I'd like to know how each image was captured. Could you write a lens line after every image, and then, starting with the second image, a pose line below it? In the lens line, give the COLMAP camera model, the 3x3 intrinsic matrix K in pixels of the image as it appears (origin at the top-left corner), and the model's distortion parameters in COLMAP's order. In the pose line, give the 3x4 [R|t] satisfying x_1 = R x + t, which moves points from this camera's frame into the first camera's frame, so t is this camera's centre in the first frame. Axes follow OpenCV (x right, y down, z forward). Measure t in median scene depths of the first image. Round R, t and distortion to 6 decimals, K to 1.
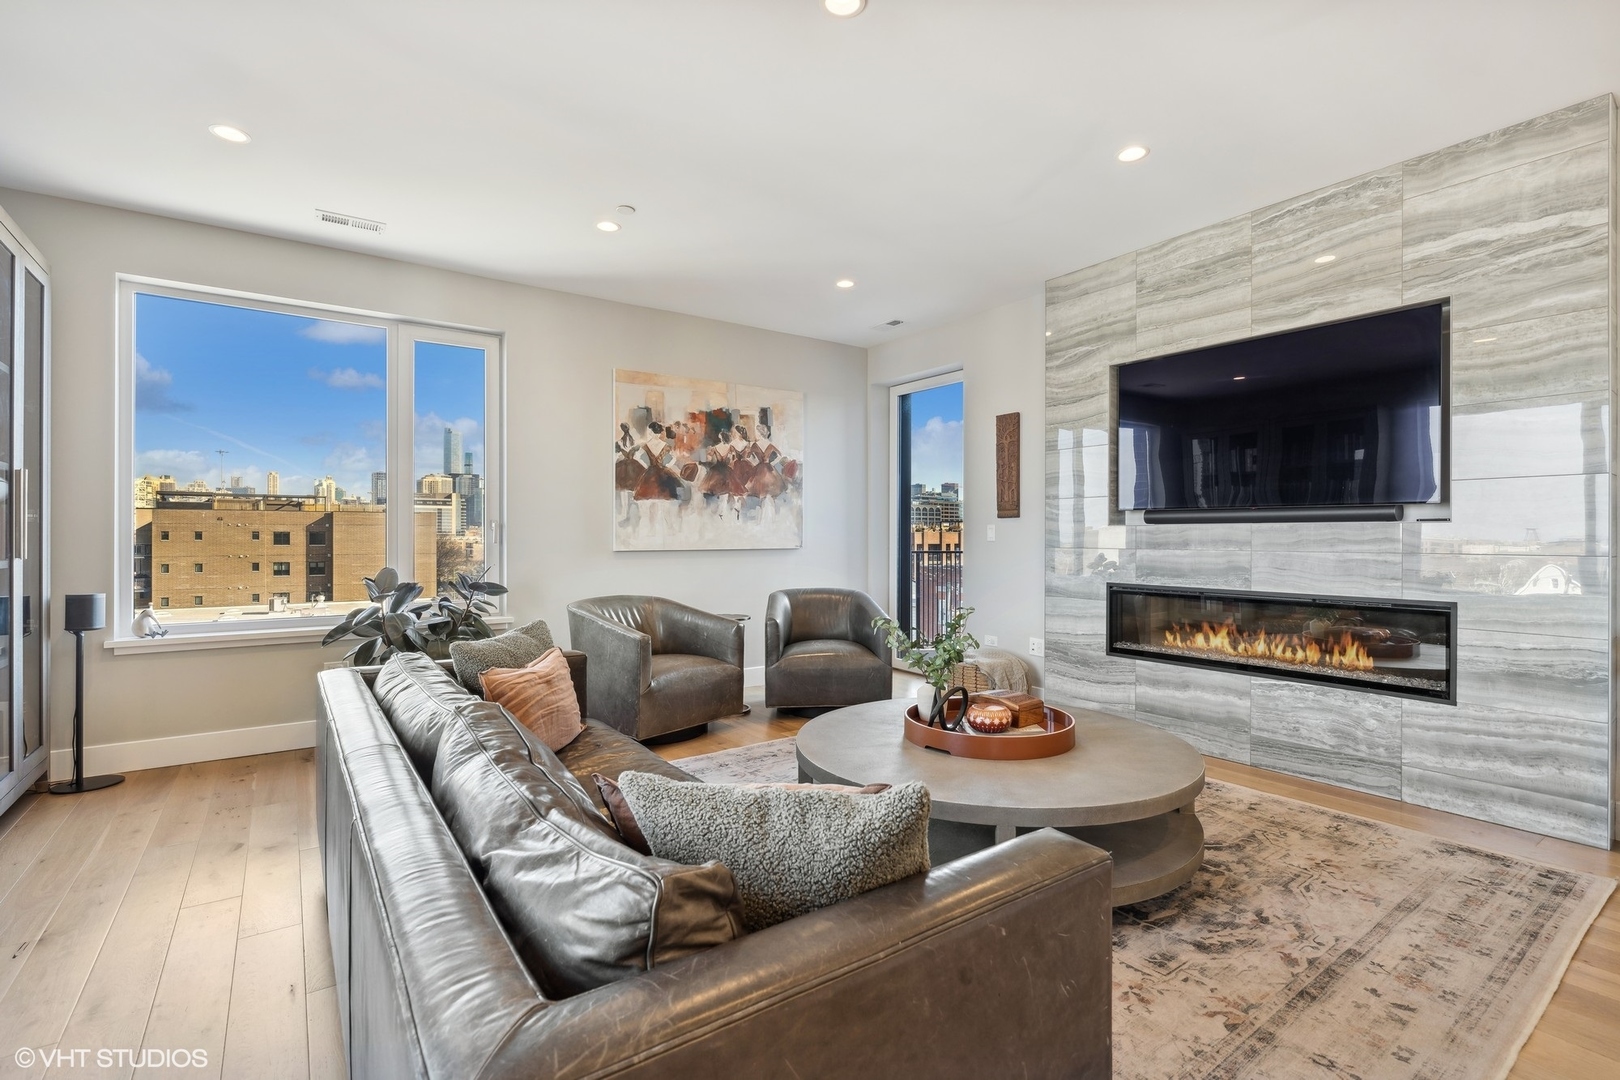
lens RADIAL K [[745.8, 0, 798.7], [0, 745.8, 535.5], [0, 0, 1]] dist [0.001364, -0.001176]
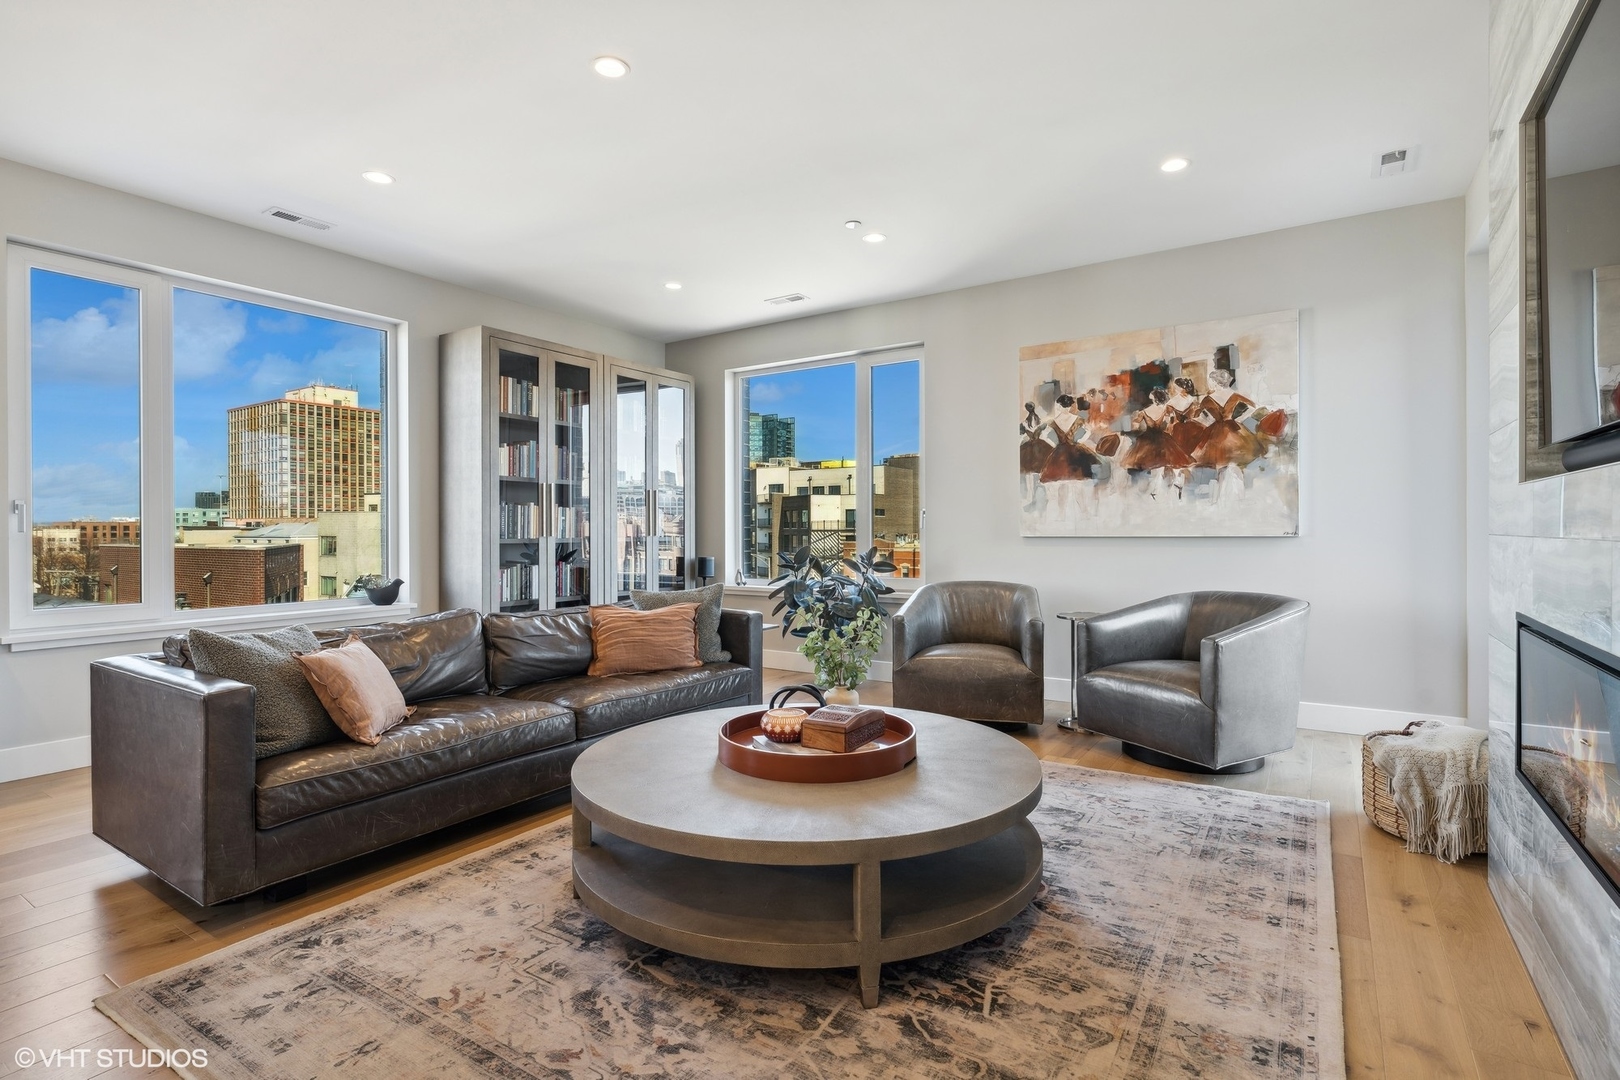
lens RADIAL K [[782.6, 0, 809.8], [0, 782.6, 532.0], [0, 0, 1]] dist [0.002316, -0.002576]
pose [[0.359716, 0.003609, -0.933055, 0.679959], [0.003294, 0.999981, 0.005137, 0.010055], [0.933056, -0.004921, 0.359698, 0.428611]]
